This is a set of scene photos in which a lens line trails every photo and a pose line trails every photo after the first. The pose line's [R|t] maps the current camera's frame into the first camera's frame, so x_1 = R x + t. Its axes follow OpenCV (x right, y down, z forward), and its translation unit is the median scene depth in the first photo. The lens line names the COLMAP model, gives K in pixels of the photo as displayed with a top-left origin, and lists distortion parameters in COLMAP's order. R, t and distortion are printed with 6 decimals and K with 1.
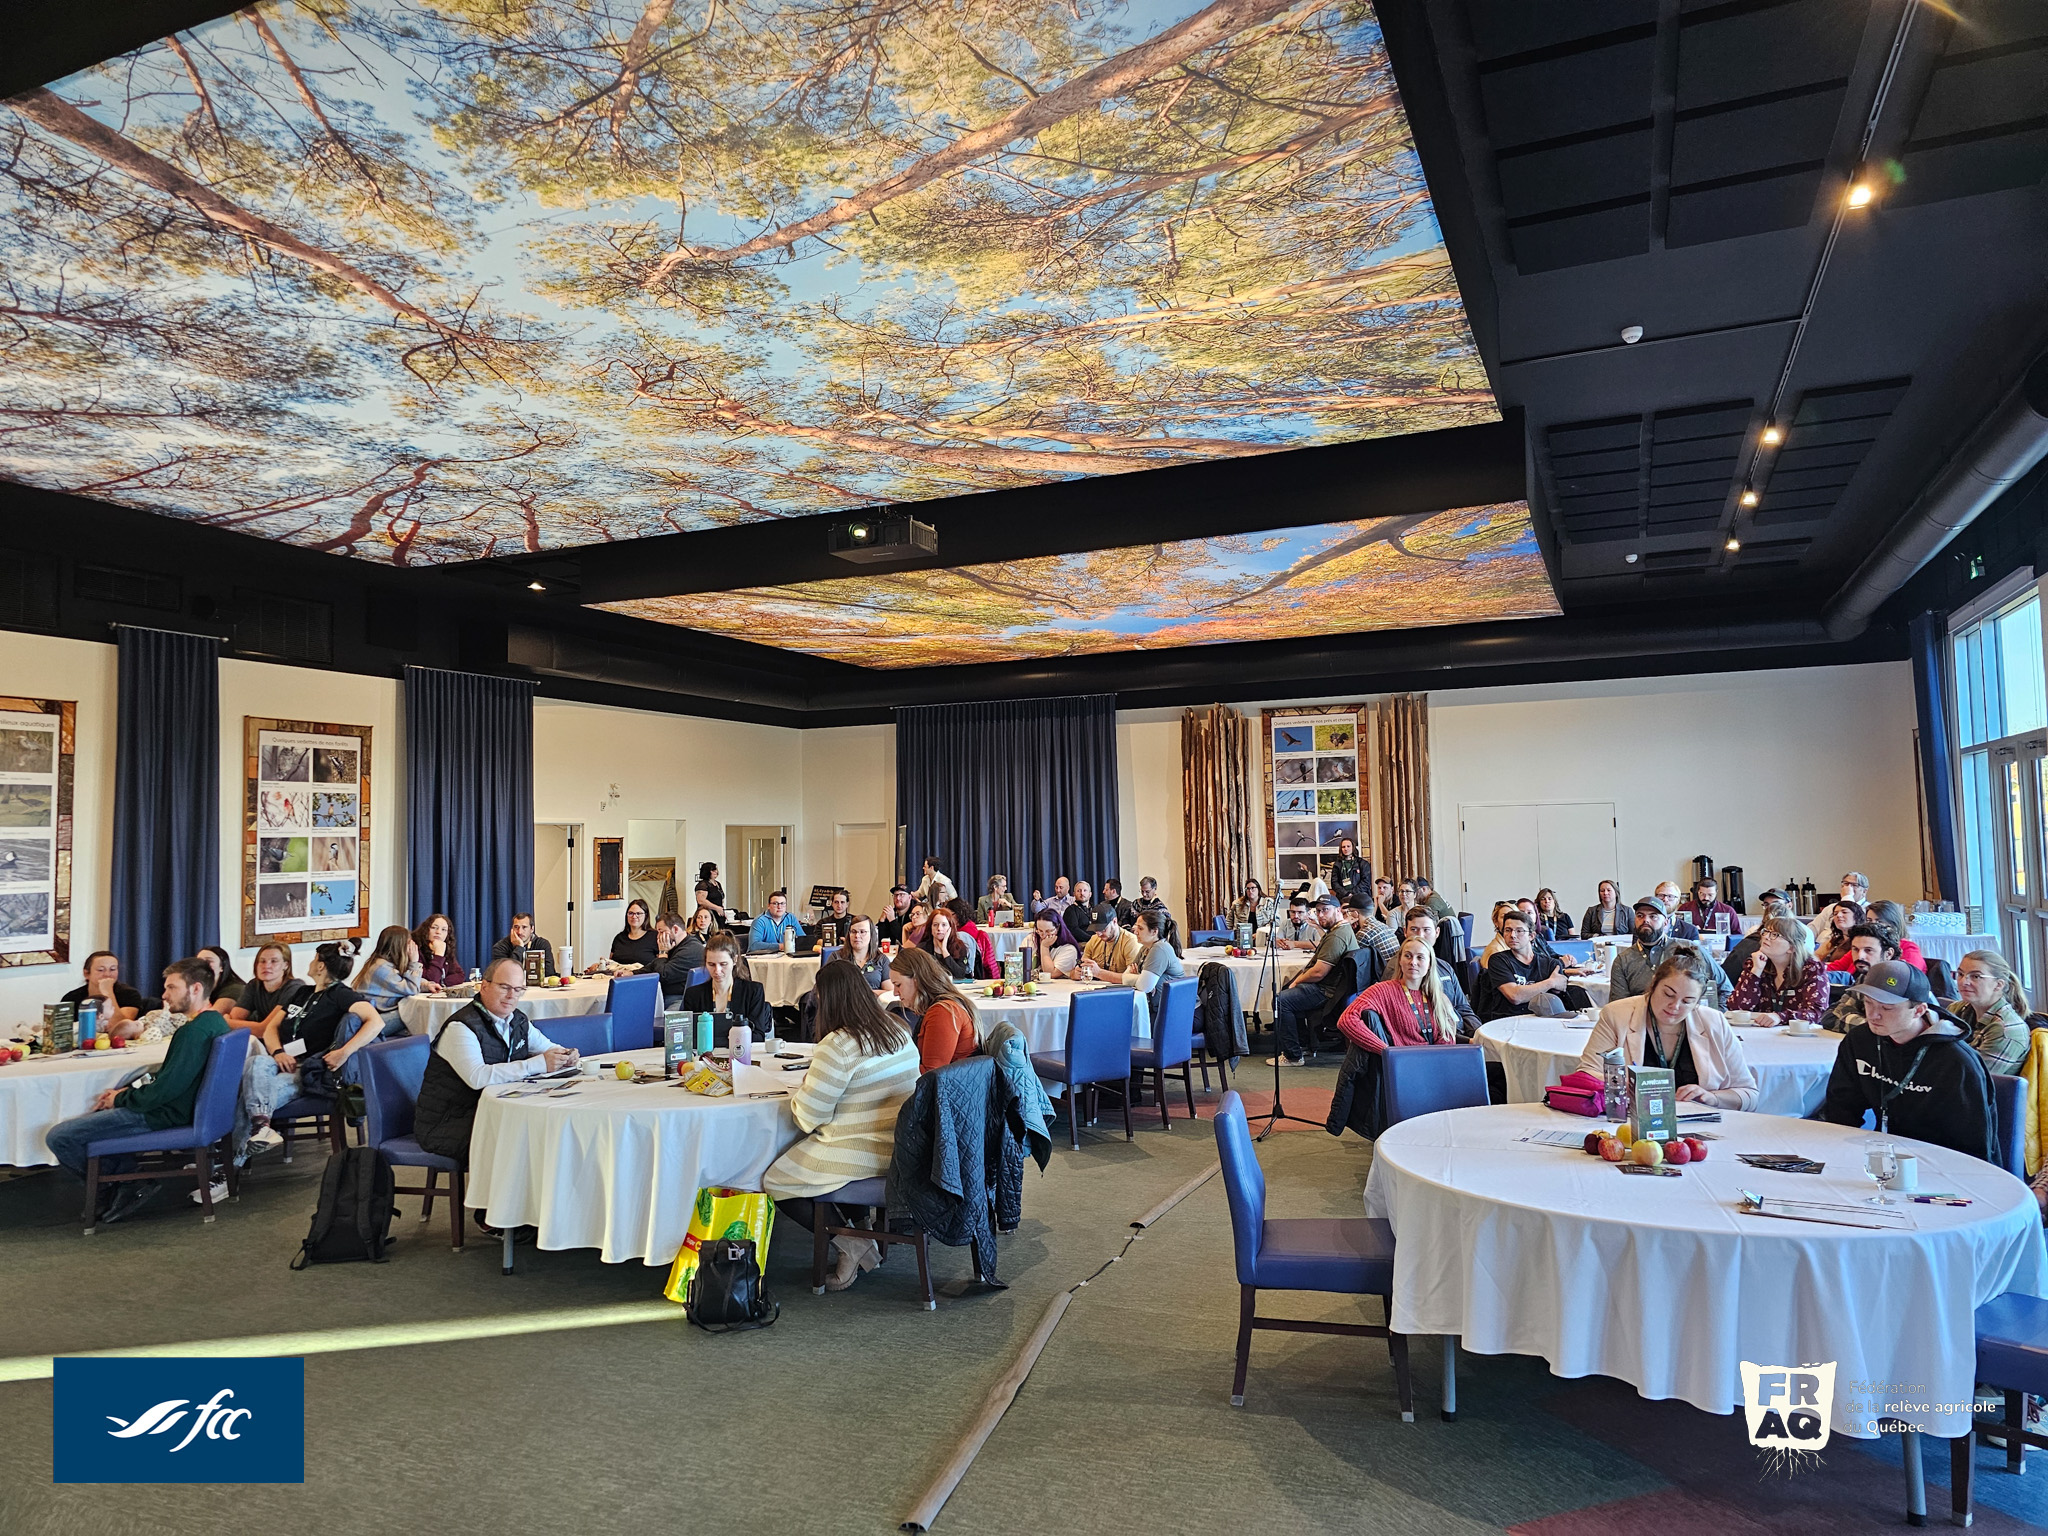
lens RADIAL K [[1354.9, 0, 1034.9], [0, 1354.9, 771.3], [0, 0, 1]] dist [0.065595, -0.052935]
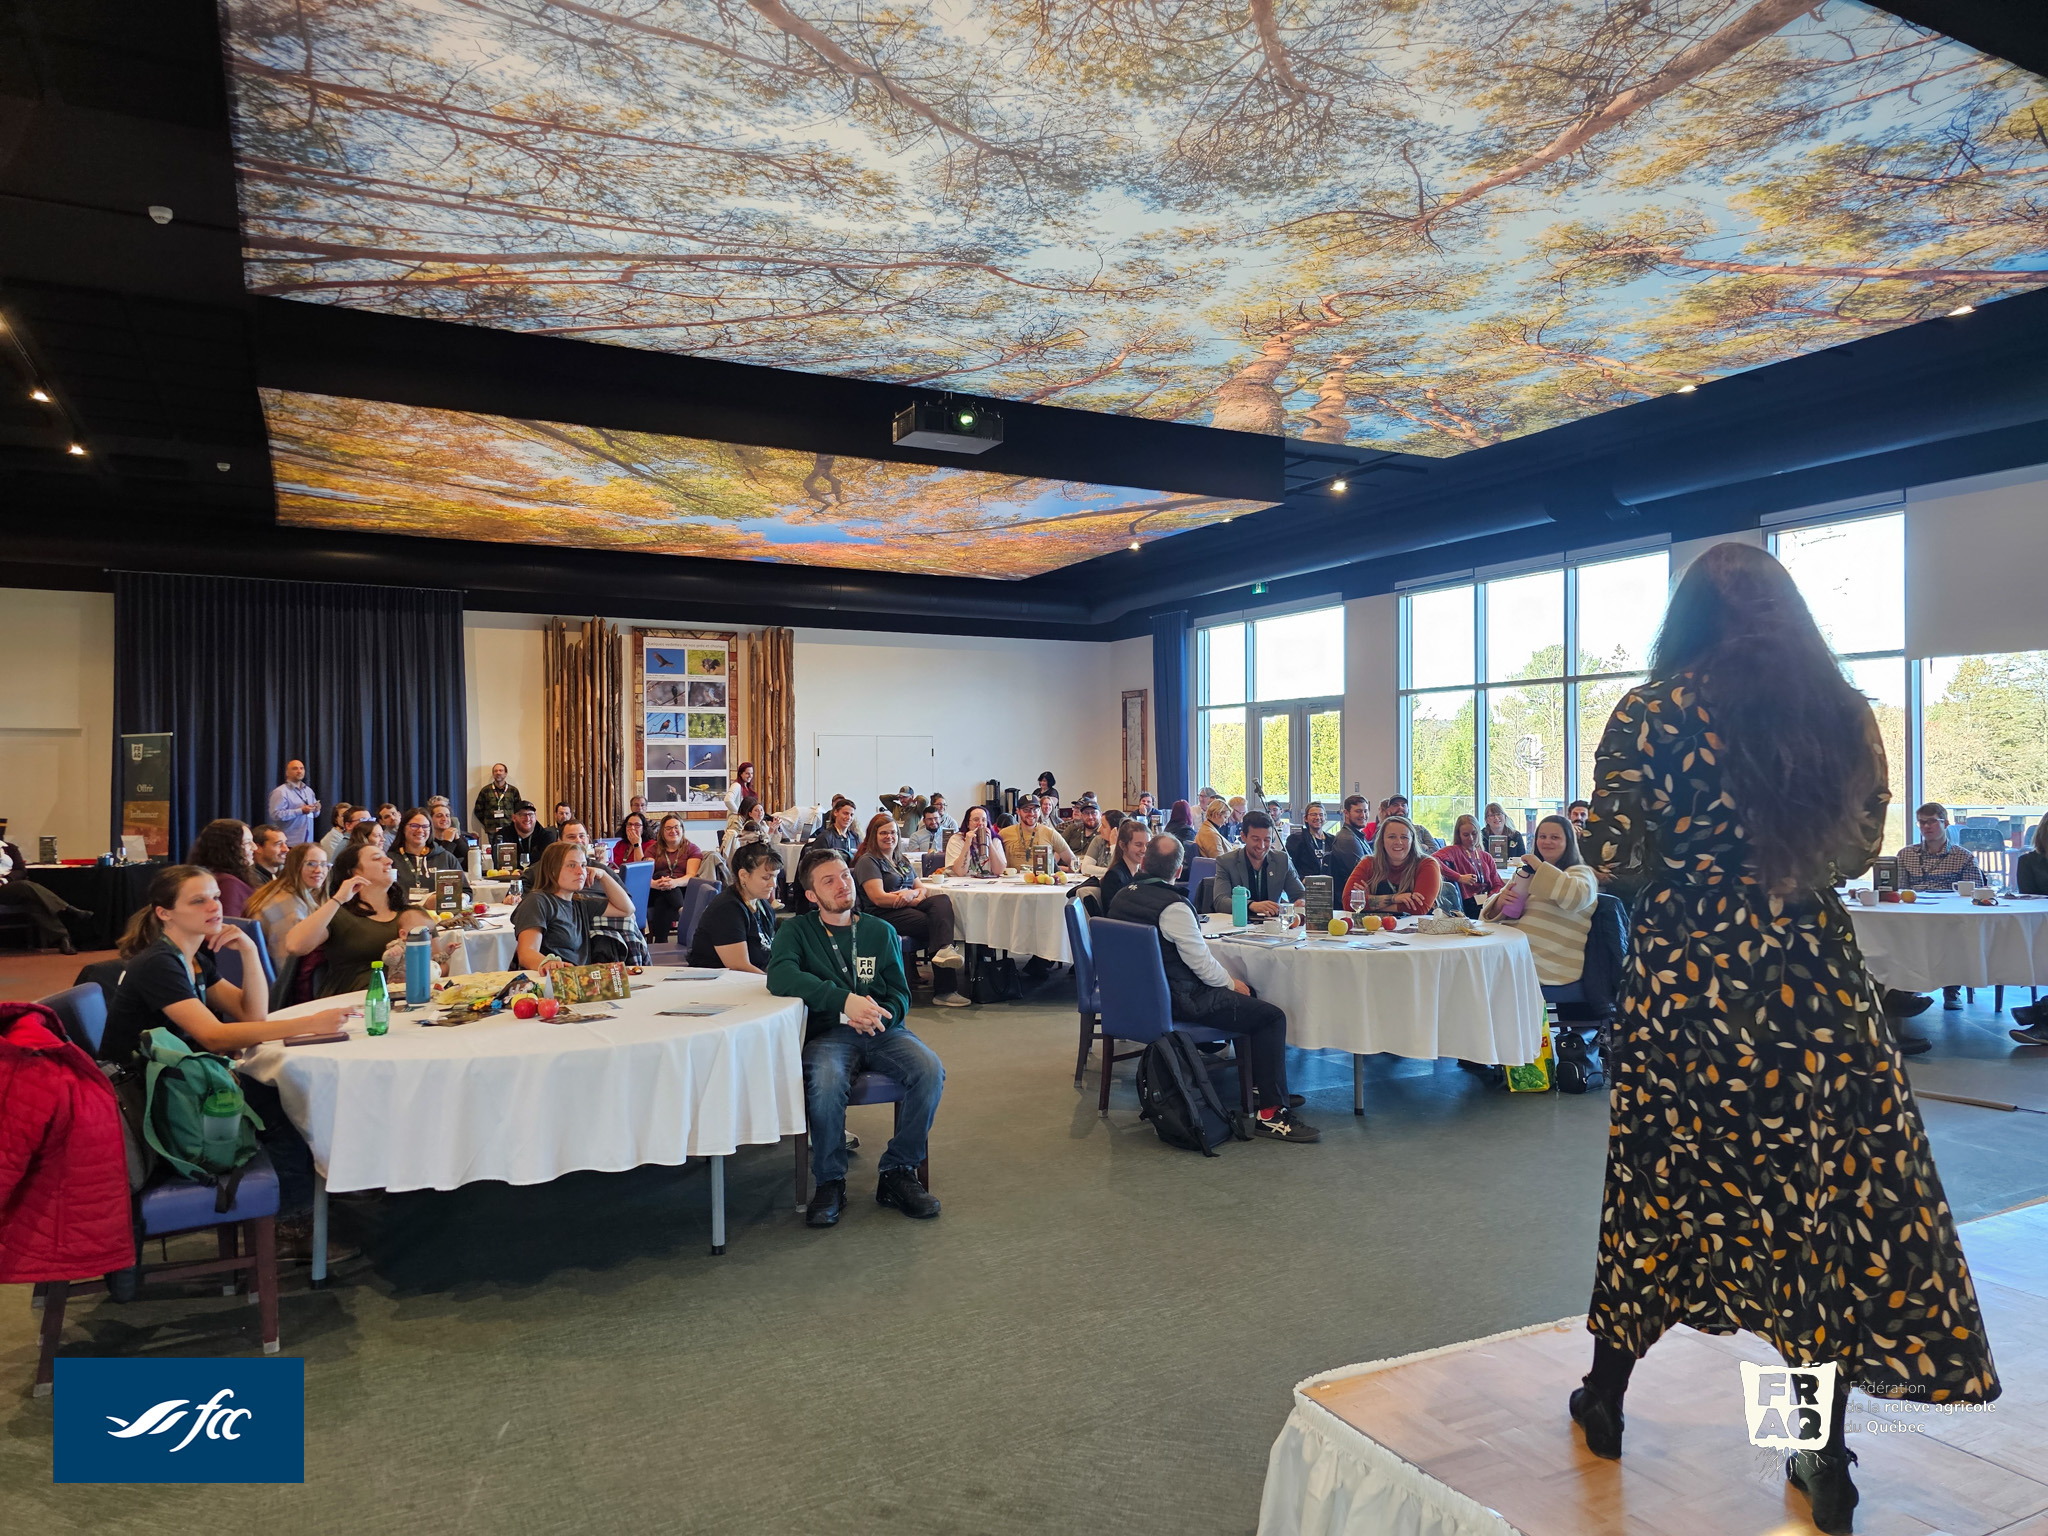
lens RADIAL K [[1354.9, 0, 1034.9], [0, 1354.9, 771.3], [0, 0, 1]] dist [0.065595, -0.052935]
pose [[0.625413, 0.017266, 0.780103, -0.432363], [-0.047052, 0.998770, 0.015615, 0.029735], [-0.778874, -0.046471, 0.625456, 0.171970]]
